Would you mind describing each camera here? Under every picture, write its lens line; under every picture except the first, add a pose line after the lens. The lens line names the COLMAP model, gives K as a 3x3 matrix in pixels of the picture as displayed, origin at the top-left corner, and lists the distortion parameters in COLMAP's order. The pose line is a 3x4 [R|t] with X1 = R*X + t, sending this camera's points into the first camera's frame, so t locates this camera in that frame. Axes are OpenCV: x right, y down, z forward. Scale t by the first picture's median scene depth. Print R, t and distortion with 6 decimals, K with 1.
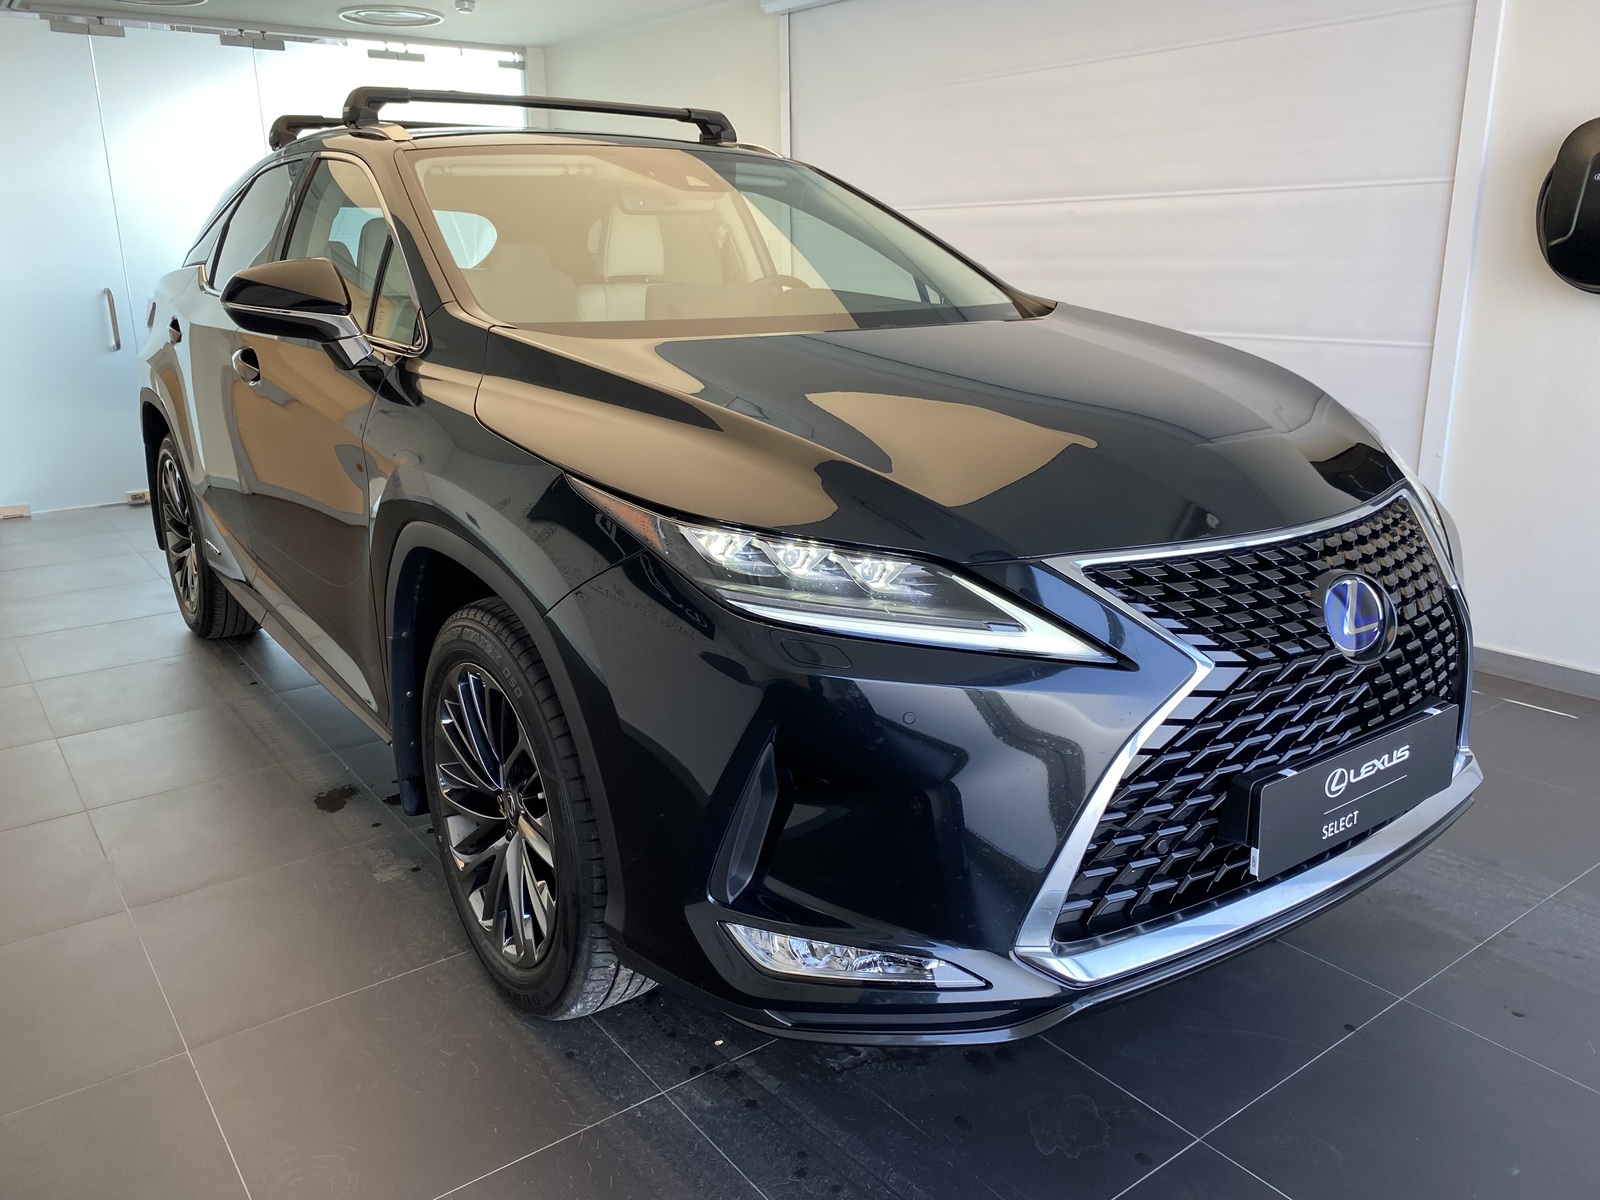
lens RADIAL K [[1225.6, 0, 774.4], [0, 1225.6, 604.6], [0, 0, 1]] dist [0.066690, -0.096679]
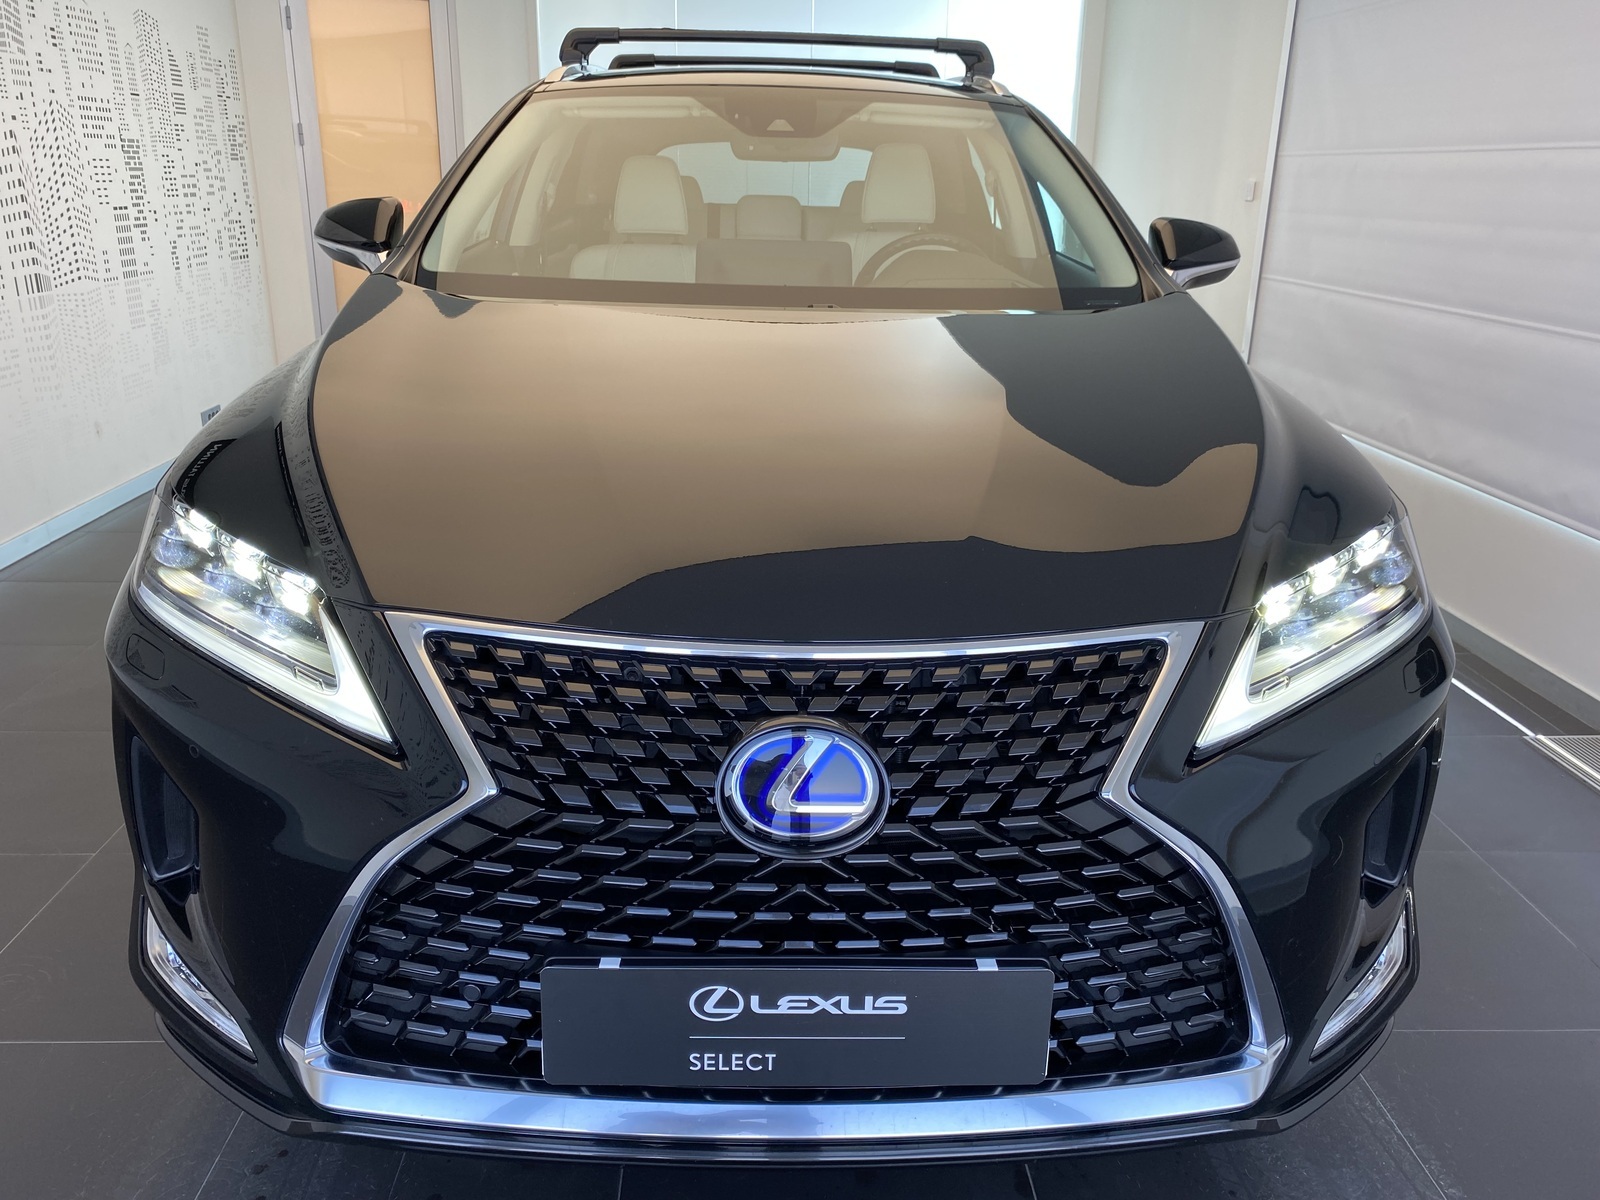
lens RADIAL K [[1213.5, 0, 800.0], [0, 1213.5, 600.0], [0, 0, 1]] dist [0.039477, -0.002284]
pose [[0.823975, 0.217130, -0.523374, 0.783601], [-0.189102, 0.976085, 0.107231, -0.163661], [0.534141, 0.010615, 0.845329, 0.408989]]
